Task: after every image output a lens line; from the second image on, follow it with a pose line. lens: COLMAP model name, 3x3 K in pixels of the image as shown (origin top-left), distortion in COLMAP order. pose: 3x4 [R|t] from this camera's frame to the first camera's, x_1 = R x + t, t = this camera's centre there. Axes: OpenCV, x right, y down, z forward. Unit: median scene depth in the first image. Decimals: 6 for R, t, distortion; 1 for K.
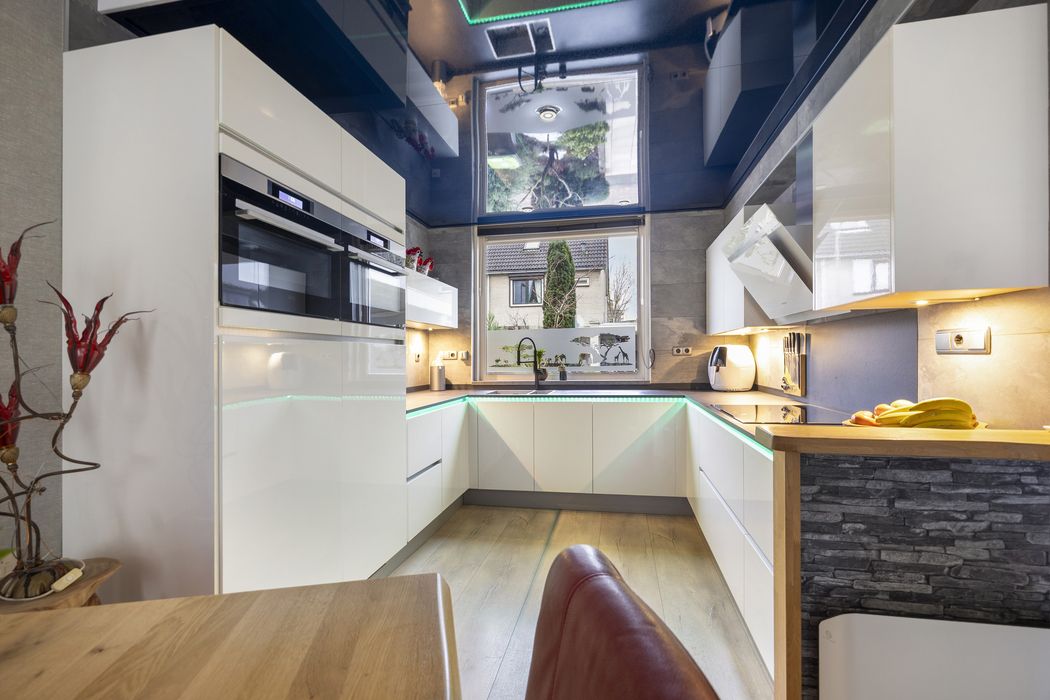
lens RADIAL K [[458.9, 0, 538.1], [0, 458.9, 356.4], [0, 0, 1]] dist [-0.004305, 0.000216]
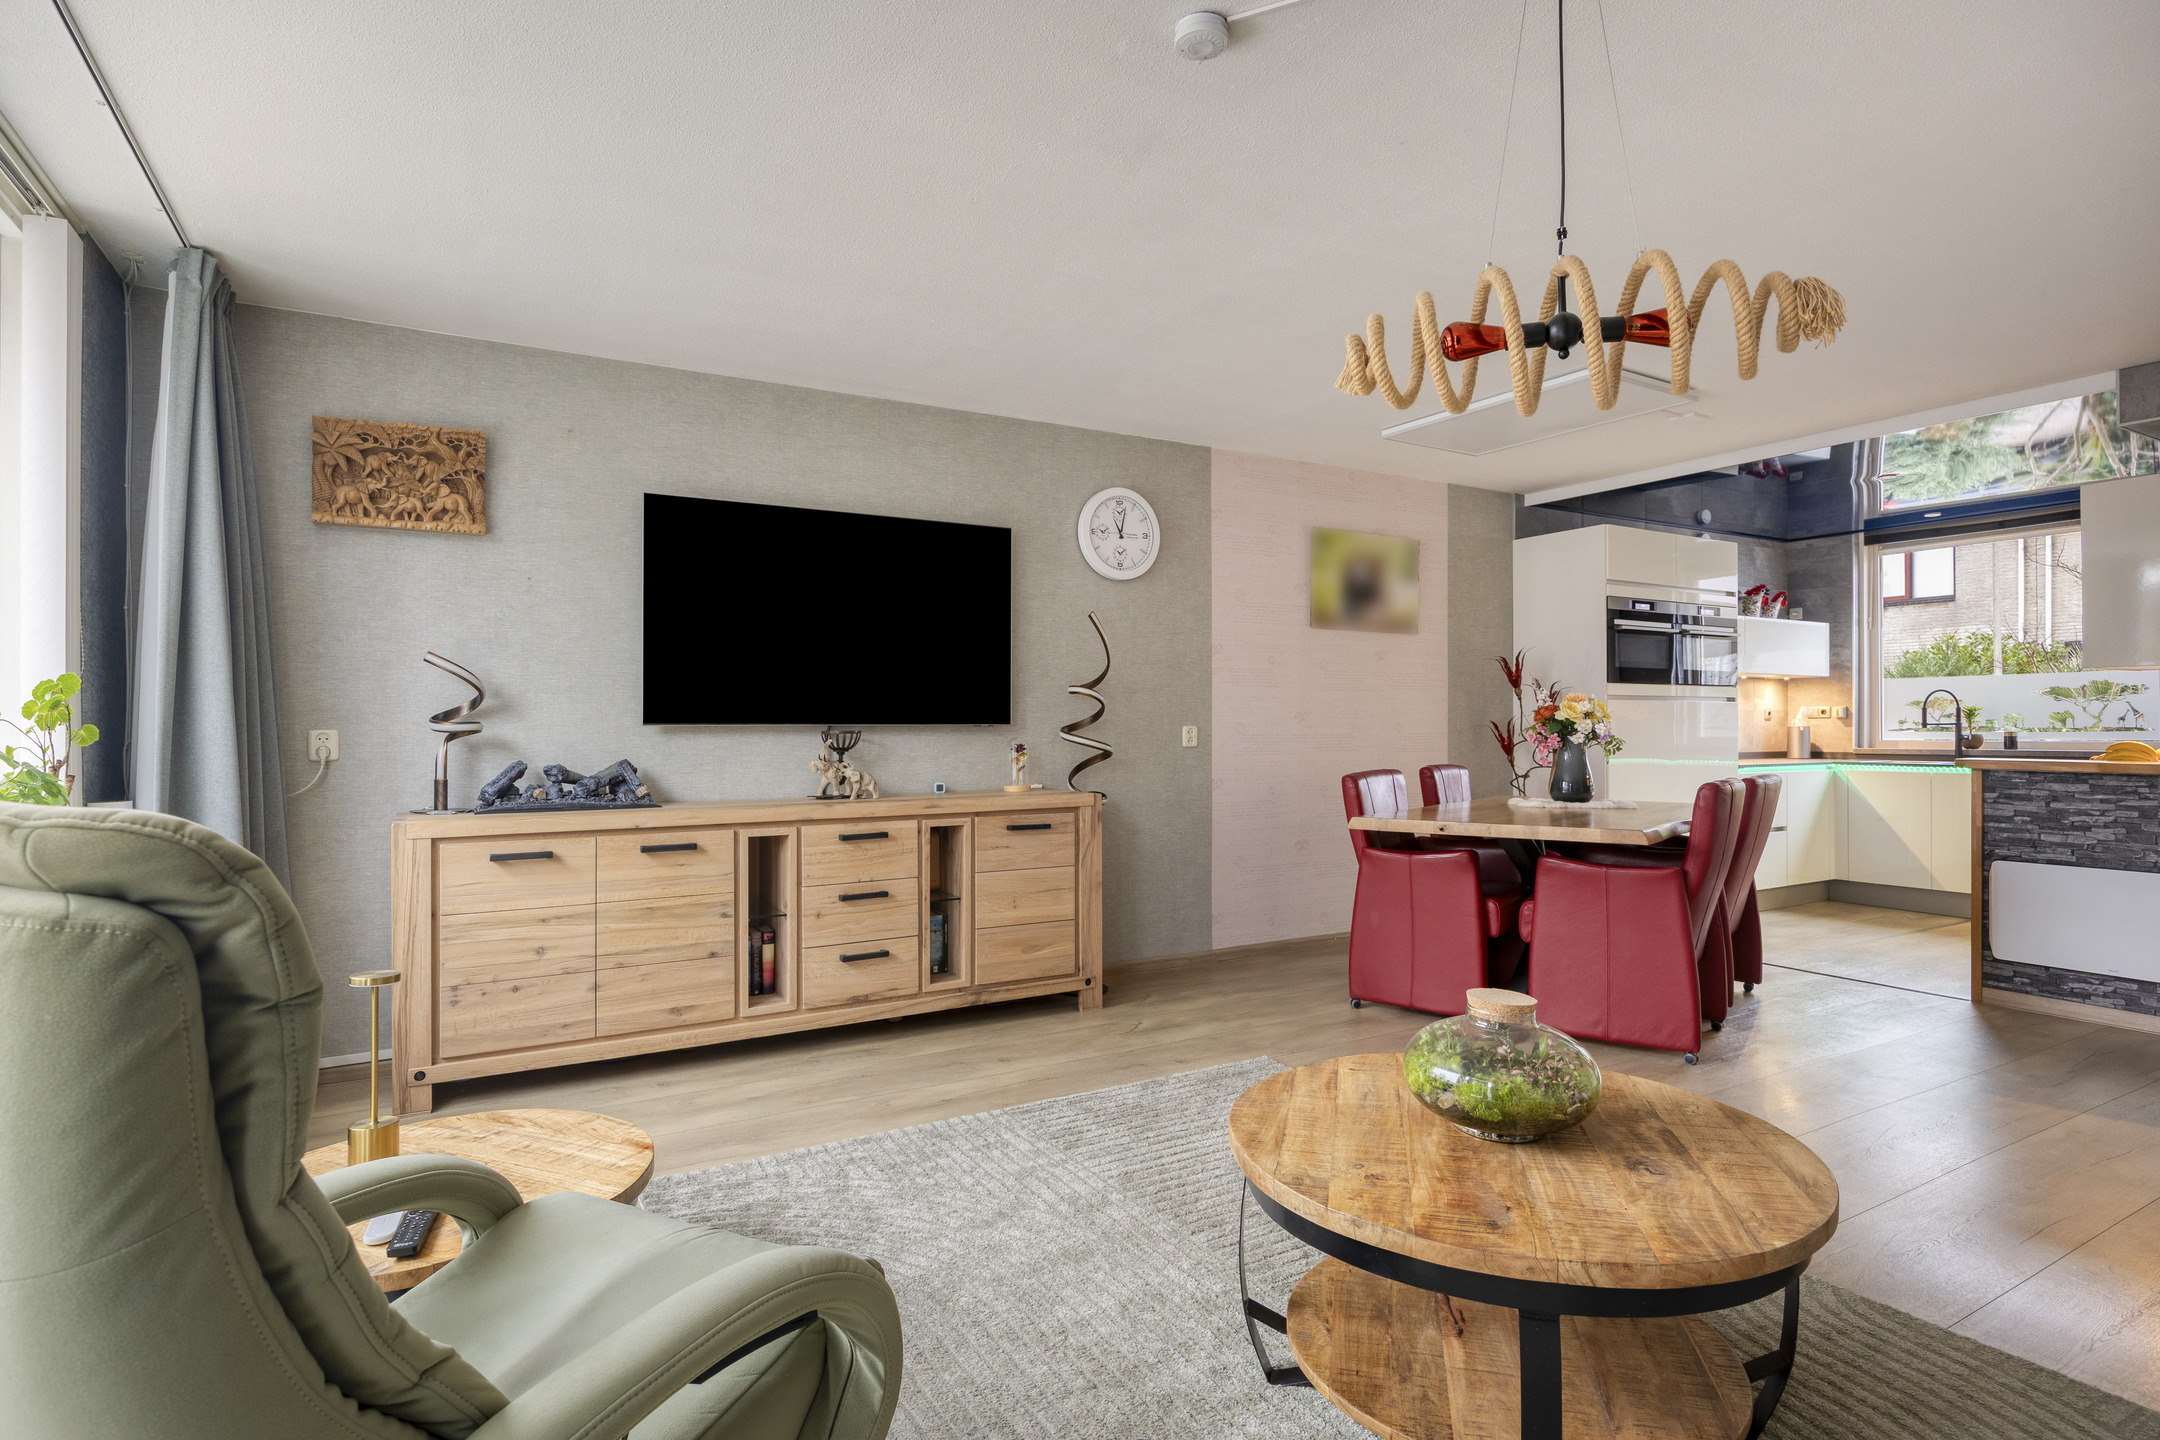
lens RADIAL K [[1161.4, 0, 1046.1], [0, 1161.4, 716.3], [0, 0, 1]] dist [-0.007399, 0.004511]
pose [[0.641435, 0.004592, -0.767163, 0.545943], [-0.004959, 0.999986, 0.001839, 0.008544], [0.767161, 0.002625, 0.641449, -1.427983]]
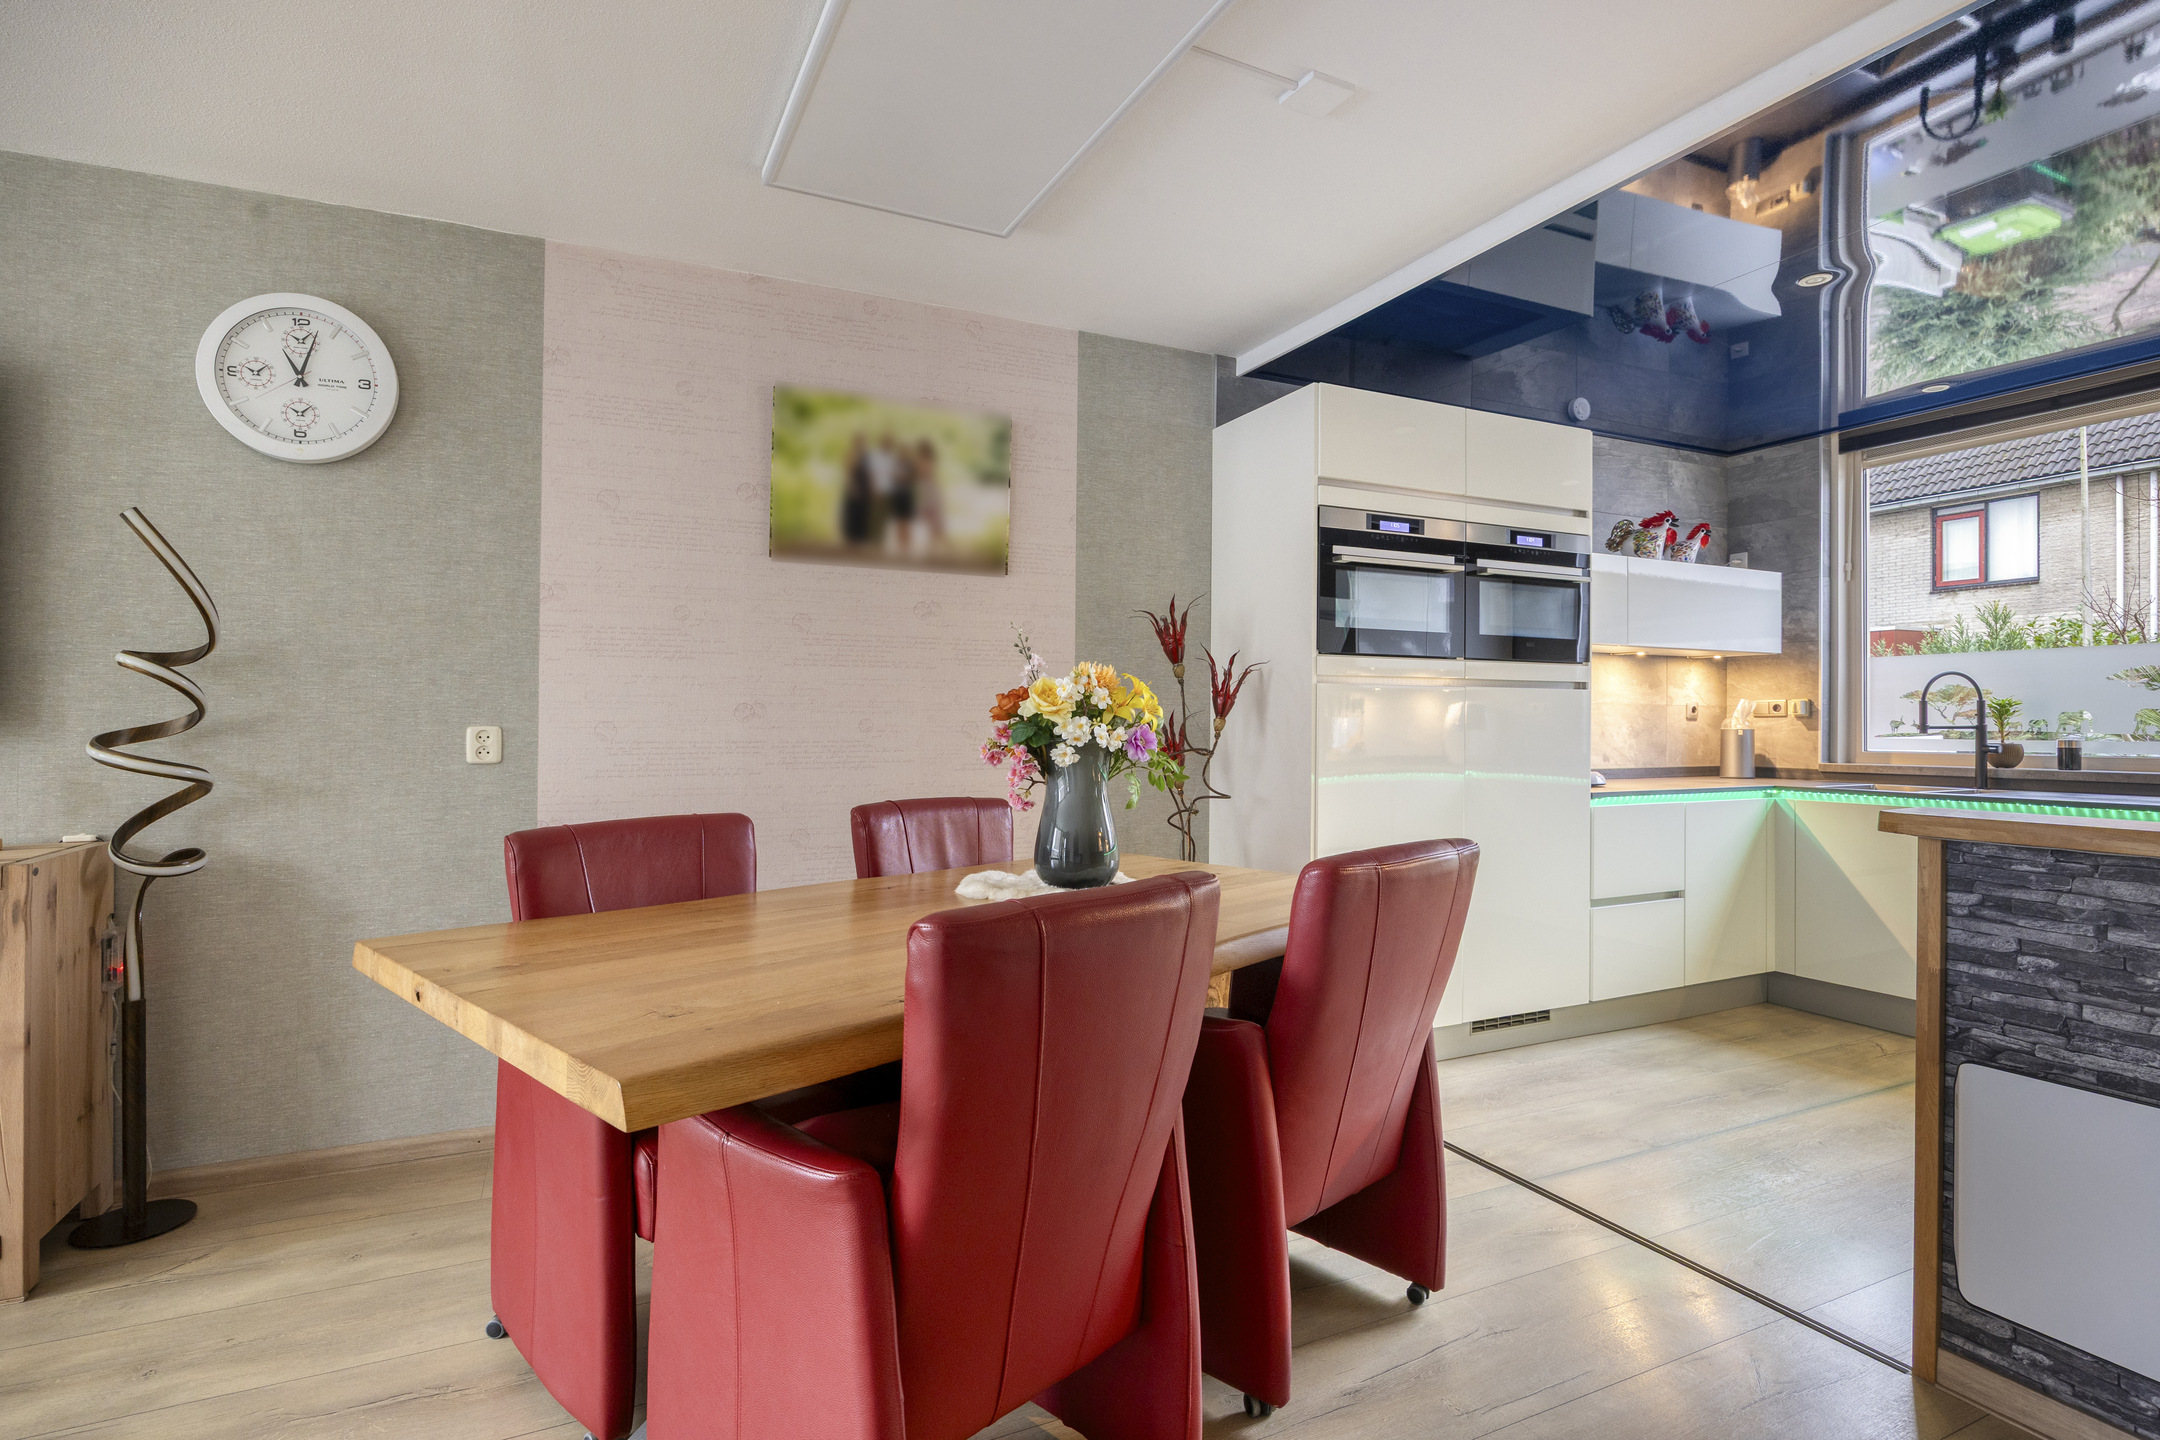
lens RADIAL K [[1081.6, 0, 1056.3], [0, 1081.6, 717.3], [0, 0, 1]] dist [-0.014798, 0.002947]
pose [[0.571617, 0.009323, -0.820468, 0.389219], [-0.008028, 0.999951, 0.005770, 0.008313], [0.820482, 0.003288, 0.571663, -0.350410]]
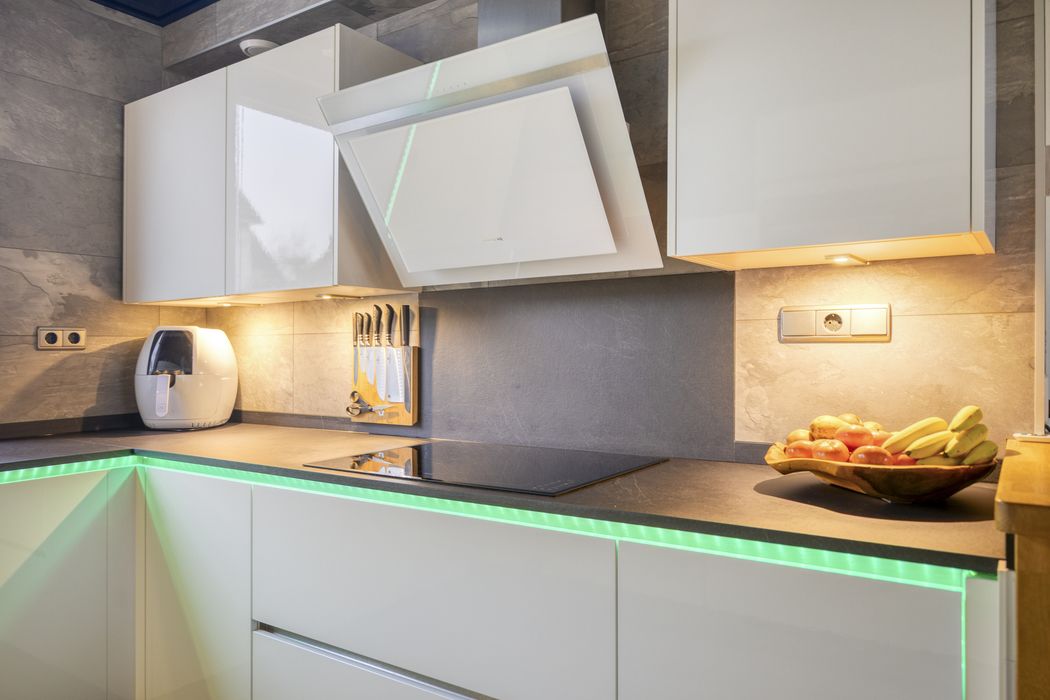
lens RADIAL K [[739.5, 0, 525.9], [0, 739.5, 347.0], [0, 0, 1]] dist [-0.003478, -0.001727]
pose [[0.414357, 0.010280, 0.910056, -0.116508], [0.003641, 0.999909, -0.012952, 0.006326], [-0.910107, 0.008680, 0.414282, 0.416647]]
